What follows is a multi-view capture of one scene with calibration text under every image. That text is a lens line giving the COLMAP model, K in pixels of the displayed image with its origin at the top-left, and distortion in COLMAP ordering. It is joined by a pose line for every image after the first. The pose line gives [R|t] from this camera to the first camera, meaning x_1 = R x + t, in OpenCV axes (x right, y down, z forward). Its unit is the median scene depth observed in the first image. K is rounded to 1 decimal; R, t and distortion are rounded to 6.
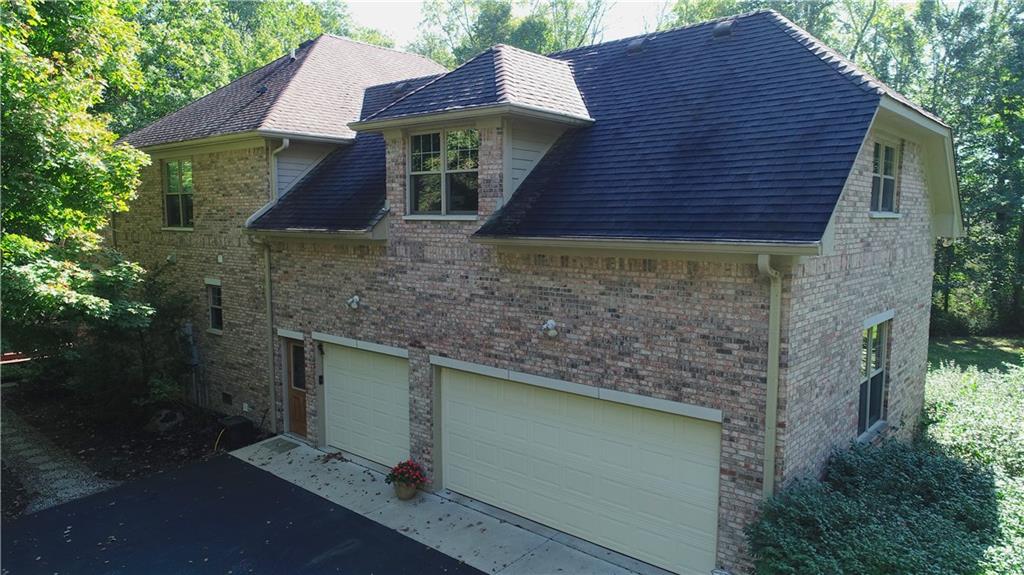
lens RADIAL K [[687.5, 0, 511.1], [0, 687.5, 288.0], [0, 0, 1]] dist [-0.004073, 0.006051]
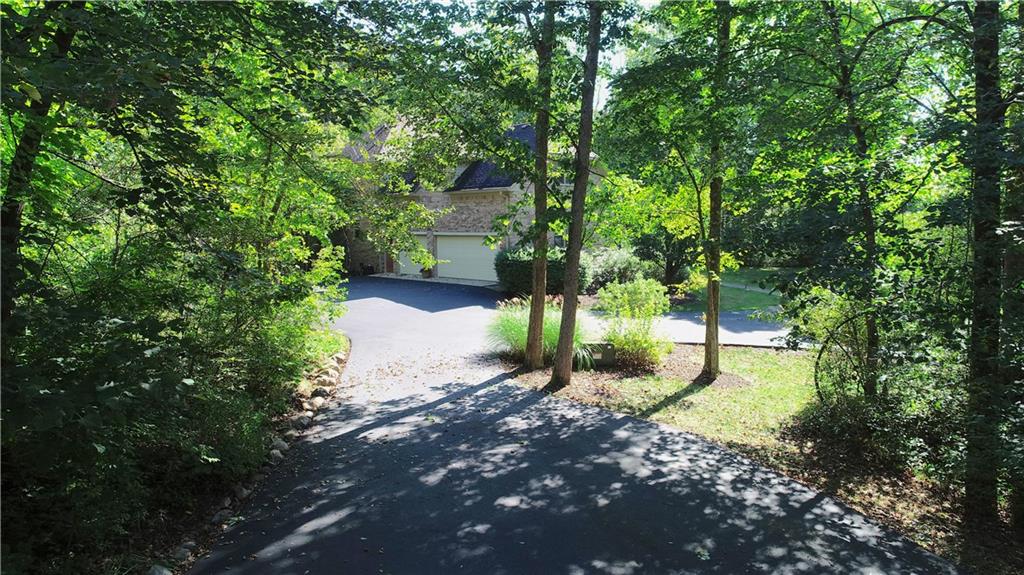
lens RADIAL K [[687.5, 0, 512.2], [0, 687.5, 287.7], [0, 0, 1]] dist [-0.004073, 0.006051]
pose [[0.996021, -0.002394, -0.089090, 0.524559], [0.002261, 0.999996, -0.001594, 0.360435], [0.089093, 0.001386, 0.996022, -2.113278]]
